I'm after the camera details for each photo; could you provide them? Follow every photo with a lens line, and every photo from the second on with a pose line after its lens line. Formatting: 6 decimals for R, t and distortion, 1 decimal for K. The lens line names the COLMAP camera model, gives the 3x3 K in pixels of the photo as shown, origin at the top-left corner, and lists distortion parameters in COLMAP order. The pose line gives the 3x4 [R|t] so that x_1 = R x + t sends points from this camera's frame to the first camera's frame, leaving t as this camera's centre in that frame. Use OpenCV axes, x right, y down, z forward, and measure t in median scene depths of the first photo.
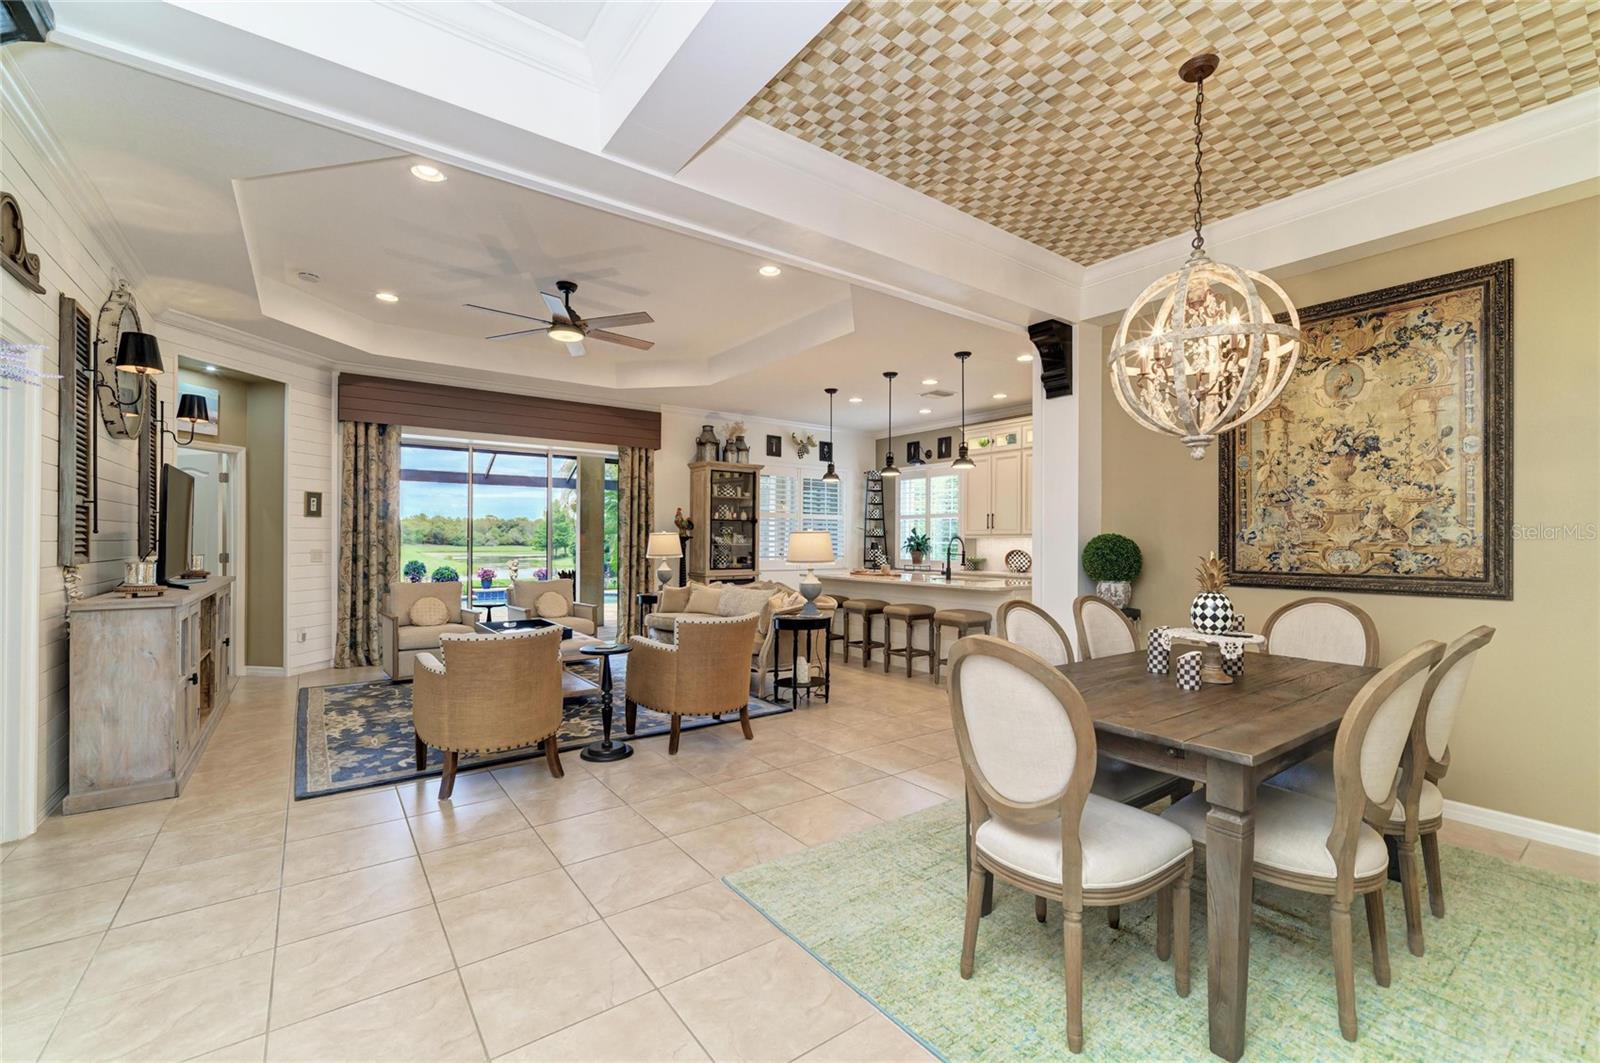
lens RADIAL K [[671.9, 0, 801.3], [0, 671.9, 535.3], [0, 0, 1]] dist [-0.010521, 0.007713]
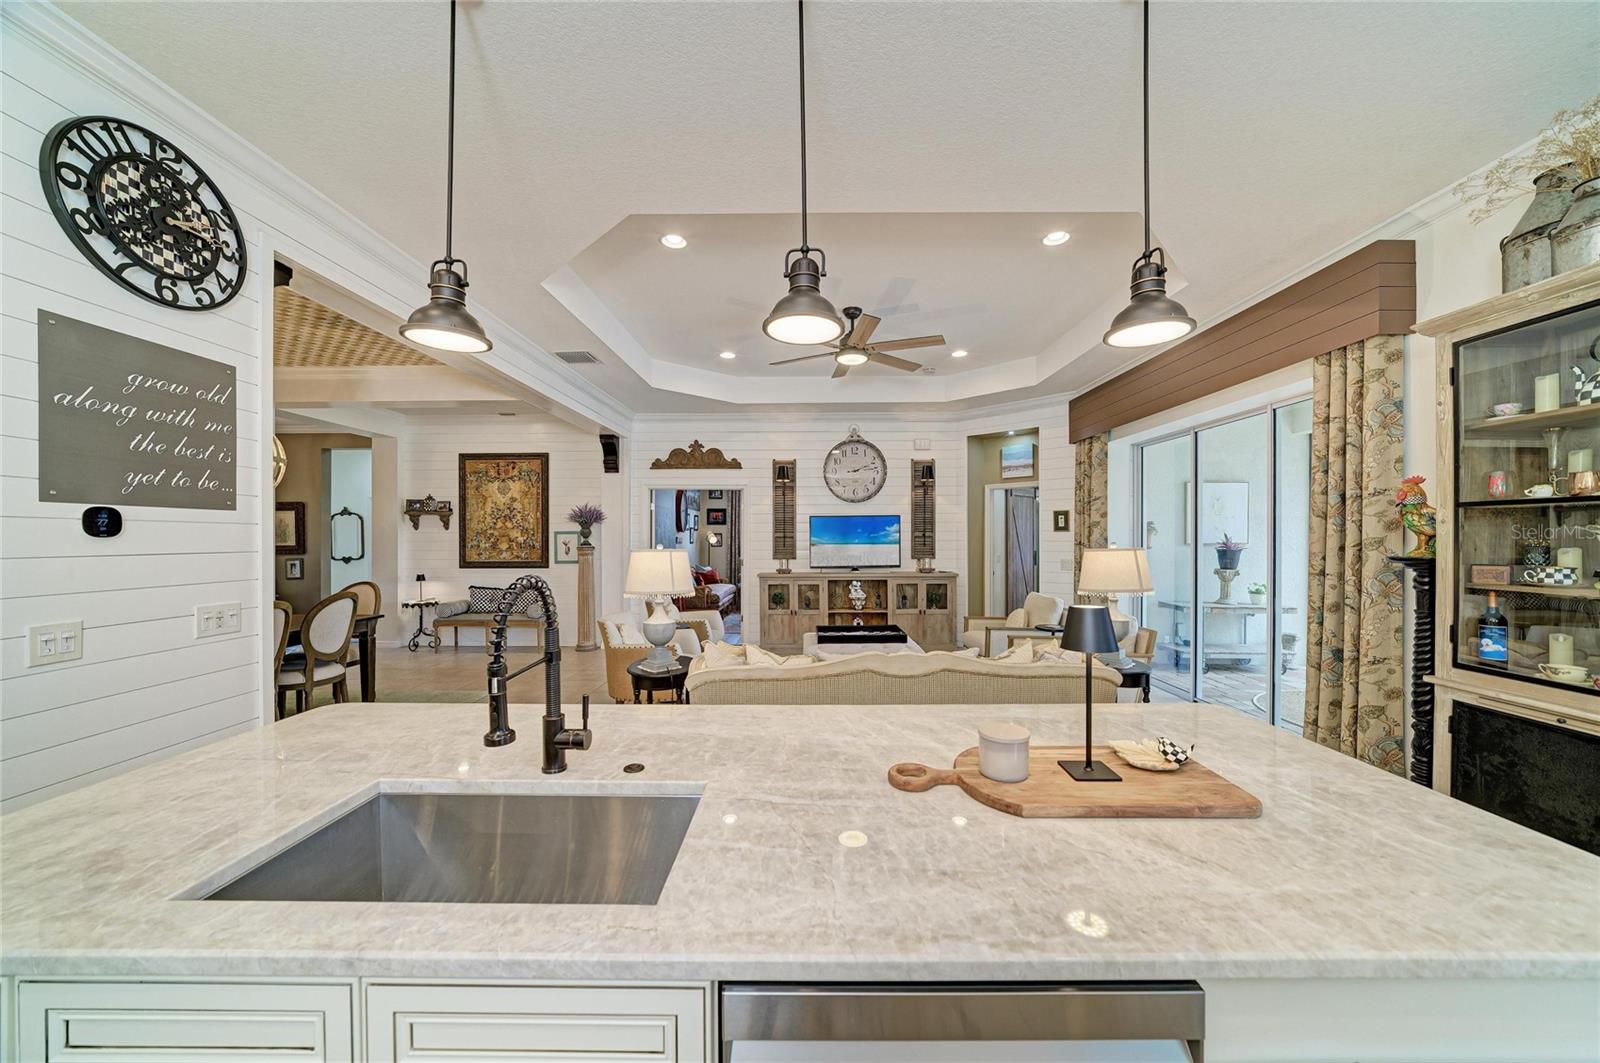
lens RADIAL K [[567.6, 0, 807.0], [0, 567.6, 539.0], [0, 0, 1]] dist [-0.020102, 0.005498]
pose [[-0.594546, -0.002011, -0.804059, 0.337950], [0.005150, 0.999967, -0.006309, -0.010358], [0.804045, -0.007892, -0.594516, 1.238220]]
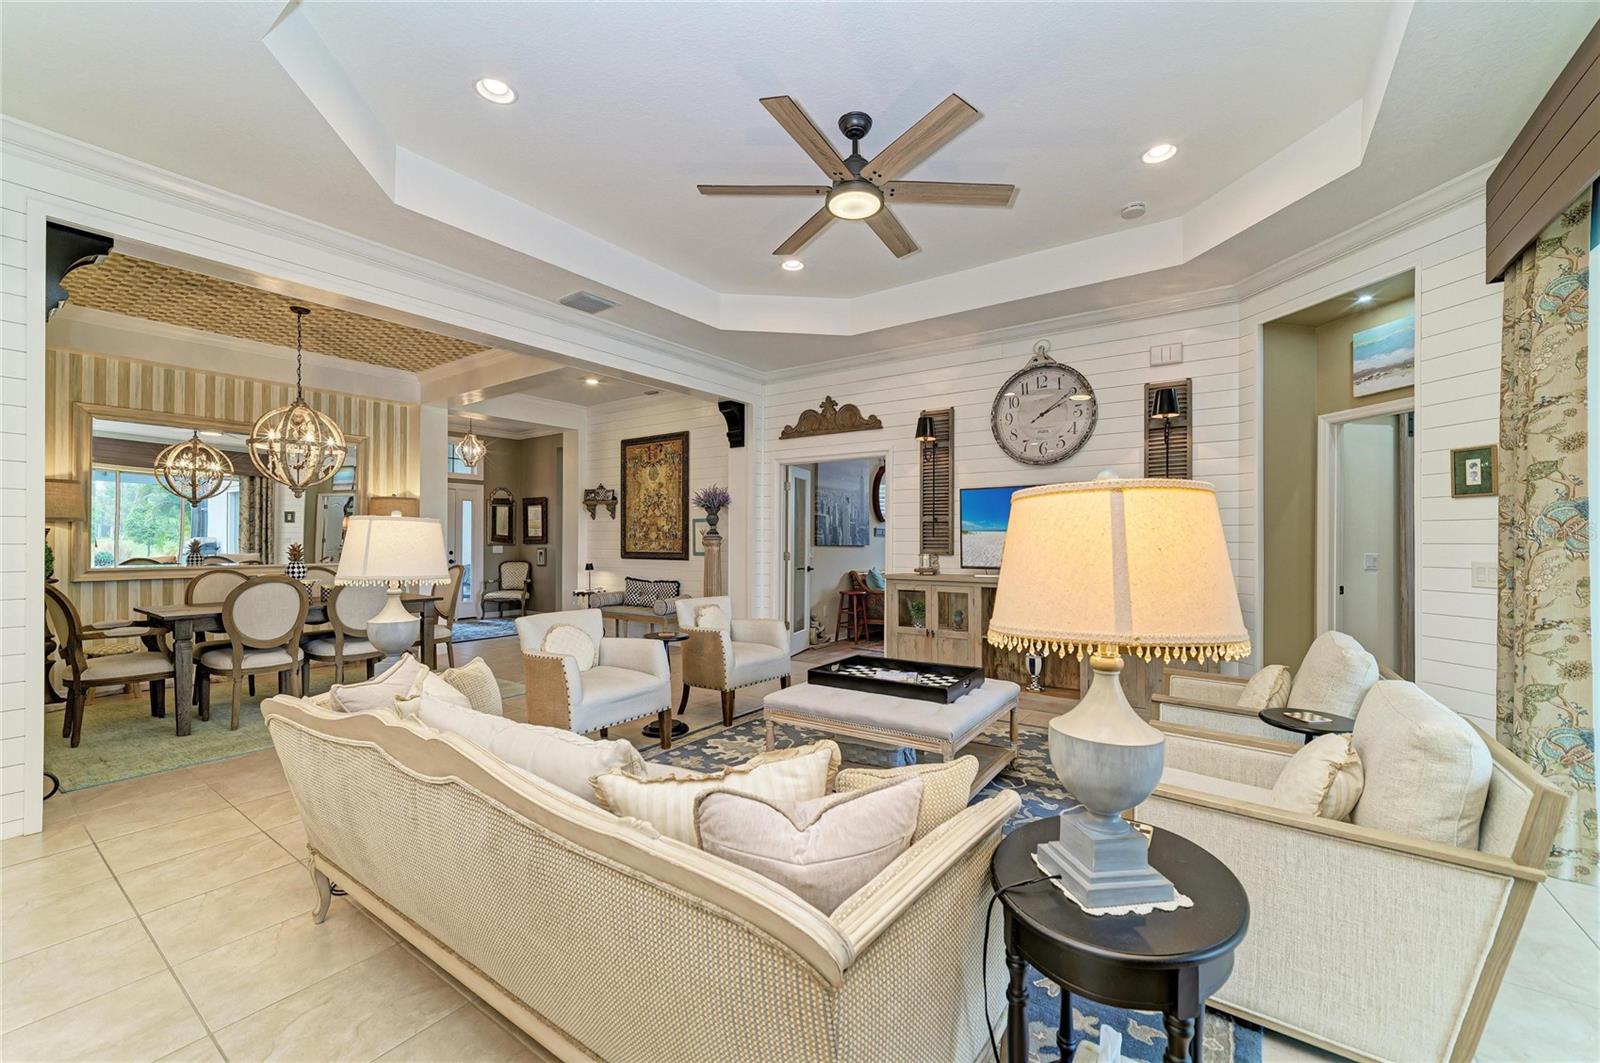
lens RADIAL K [[638.0, 0, 806.5], [0, 638.0, 538.9], [0, 0, 1]] dist [-0.016539, 0.007256]
pose [[-0.946221, -0.007497, -0.323433, -0.104709], [-0.004422, 0.999938, -0.010242, 0.011144], [0.323489, -0.008261, -0.946196, 1.293427]]
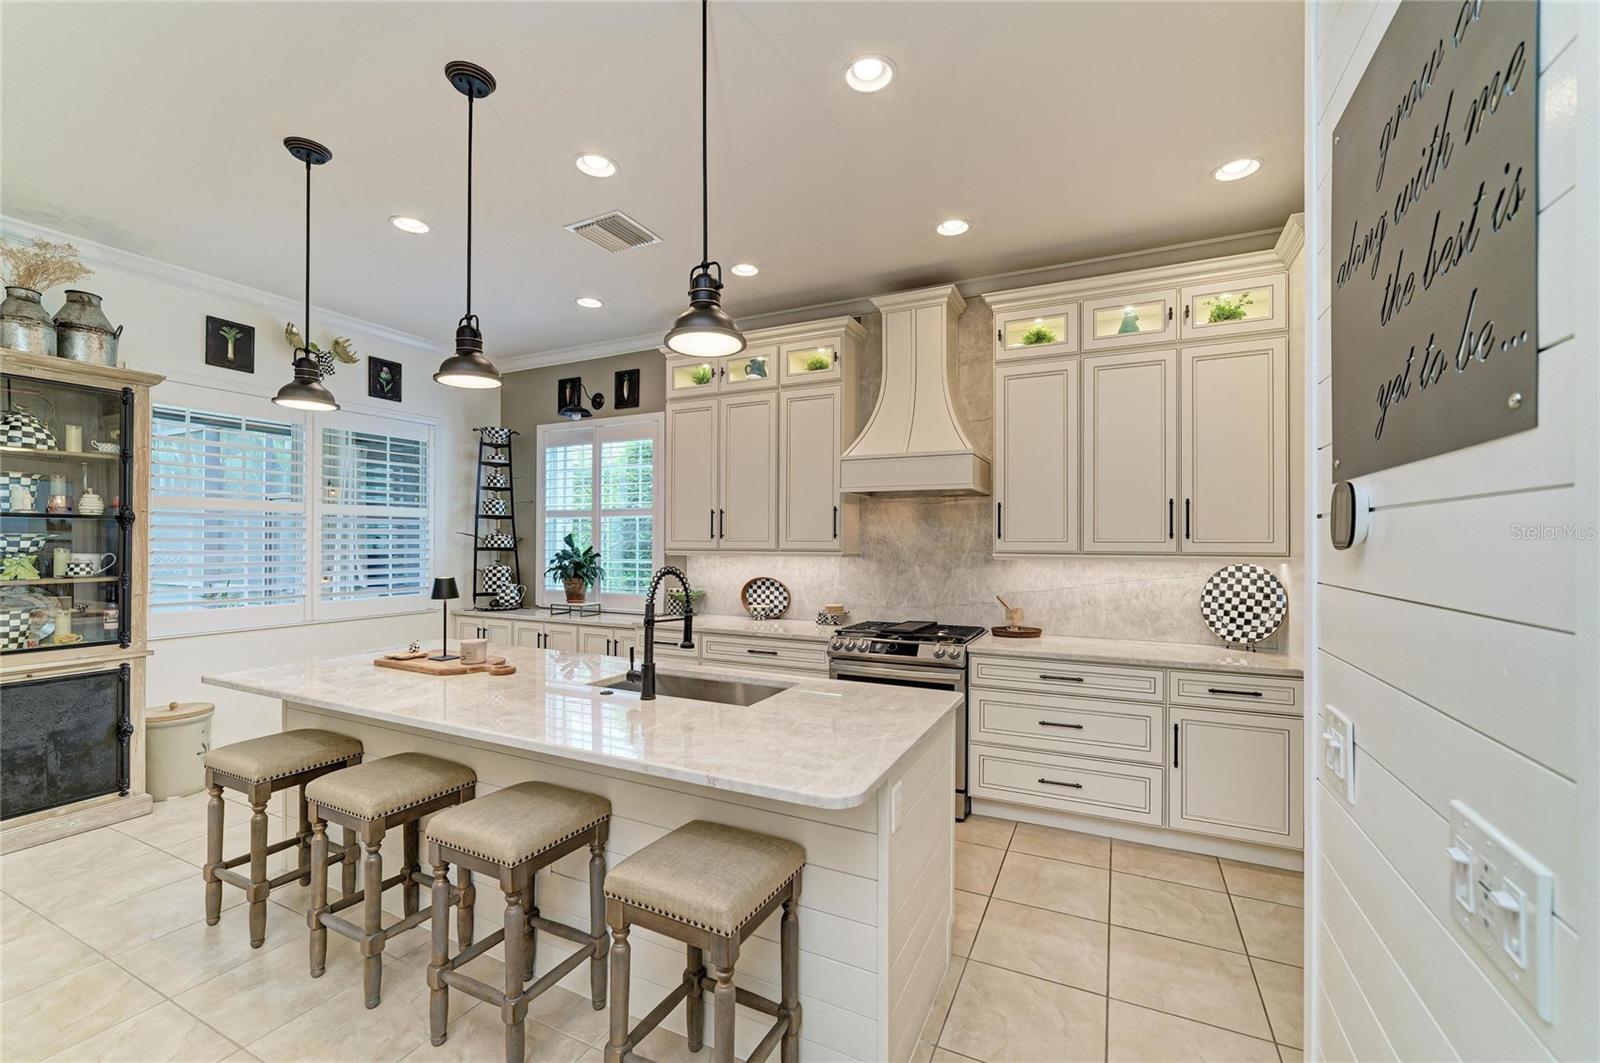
lens RADIAL K [[652.6, 0, 803.0], [0, 652.6, 538.3], [0, 0, 1]] dist [-0.011416, 0.005097]
pose [[0.885258, -0.001298, 0.465099, 0.140676], [-0.002353, 0.999971, 0.007269, -0.018507], [-0.465094, -0.007529, 0.885229, 0.700605]]
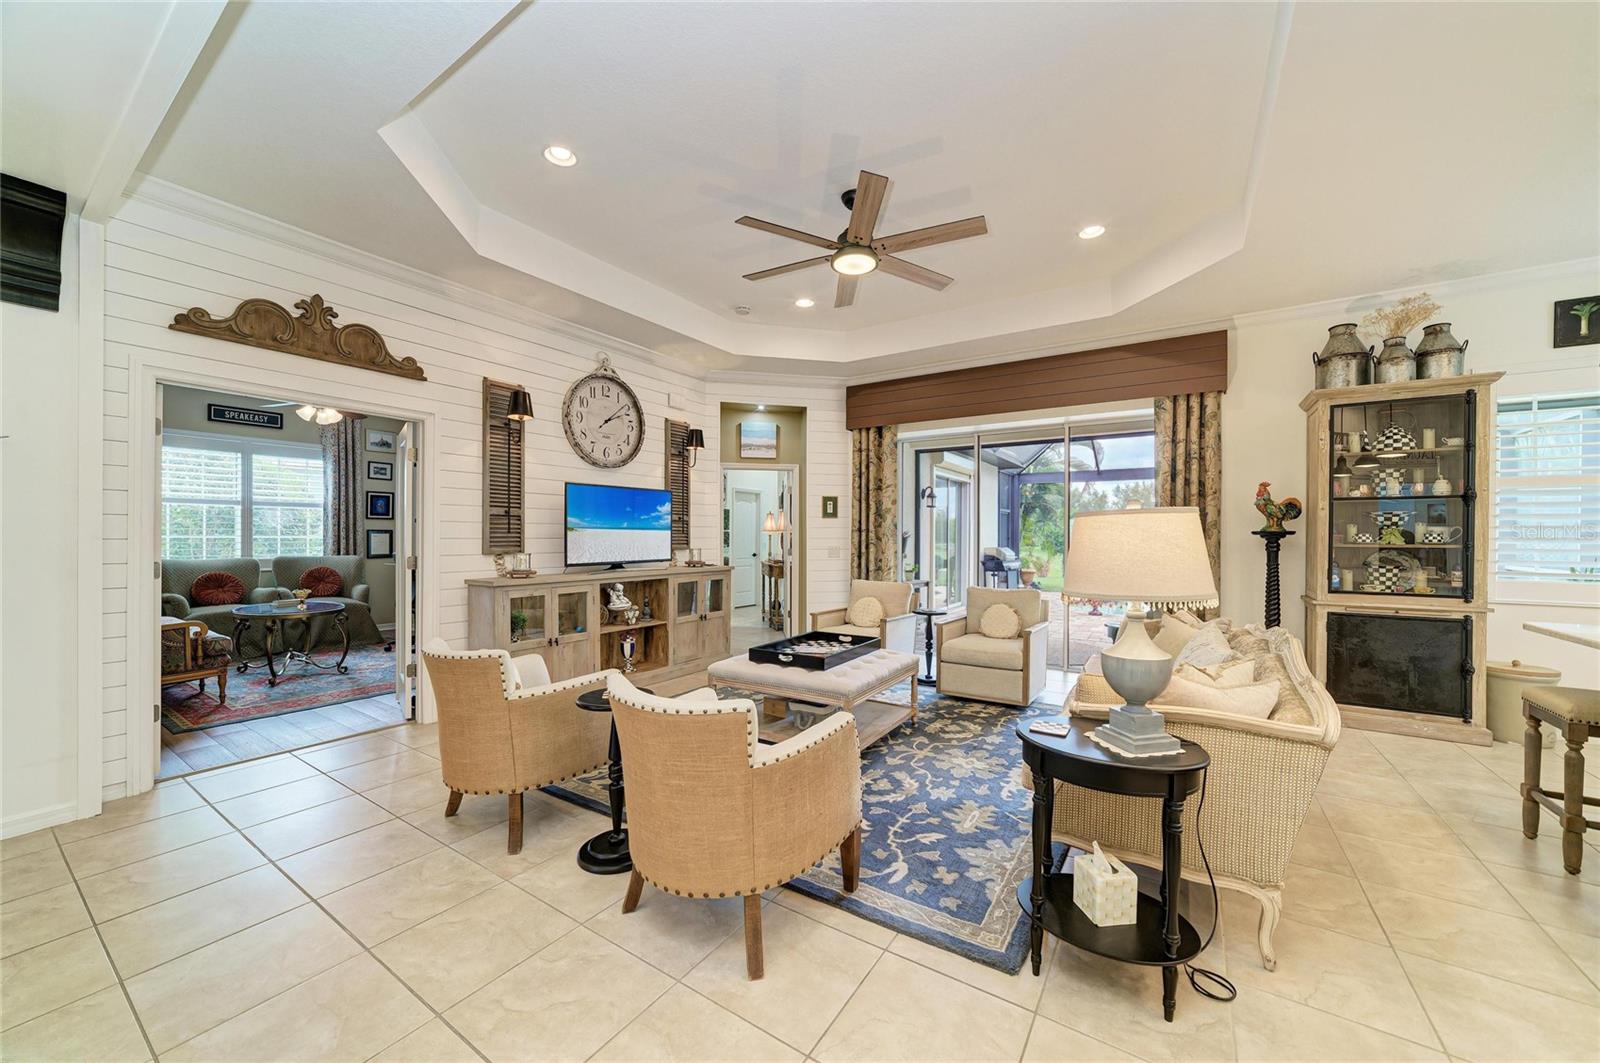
lens RADIAL K [[590.5, 0, 802.6], [0, 590.5, 537.6], [0, 0, 1]] dist [-0.018849, 0.005993]
pose [[0.352061, -0.002236, -0.935974, 0.205287], [0.006726, 0.999977, 0.000141, 0.005959], [0.935953, -0.006345, 0.352068, 0.602089]]
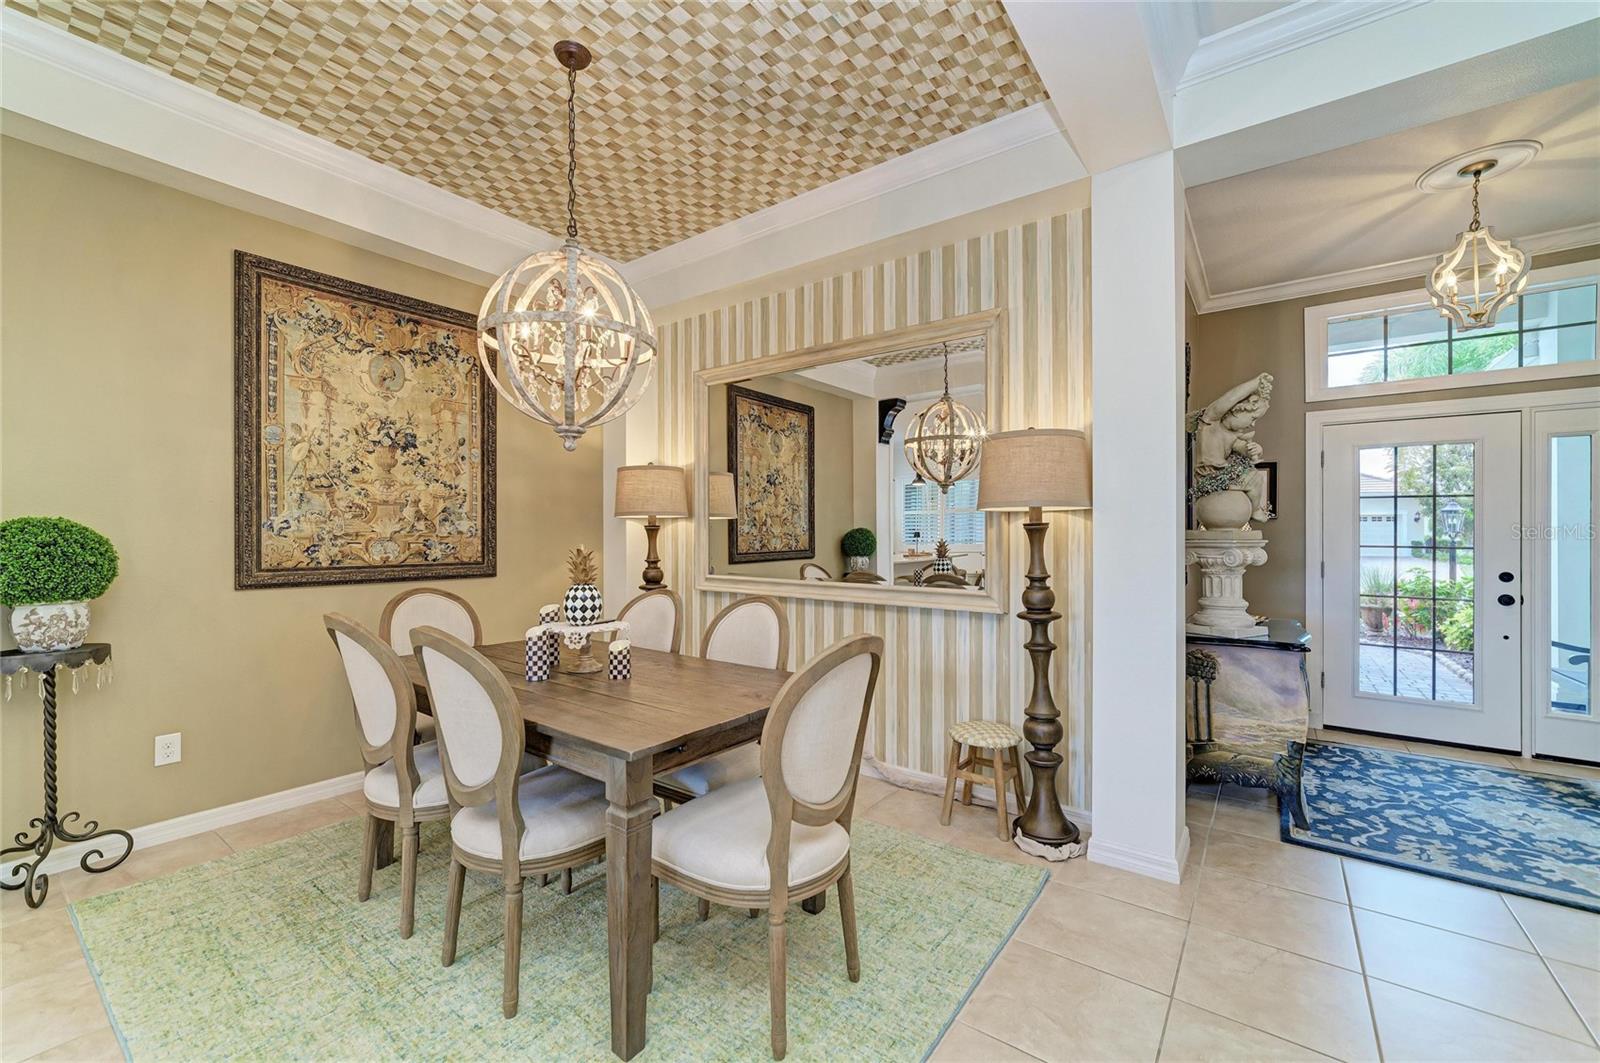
lens RADIAL K [[652.6, 0, 794.9], [0, 652.6, 528.7], [0, 0, 1]] dist [-0.011416, 0.005097]
pose [[-0.295103, 0.006103, 0.955446, -0.161639], [-0.013034, 0.999861, -0.010412, 0.003138], [-0.955377, -0.015526, -0.294982, 0.373492]]
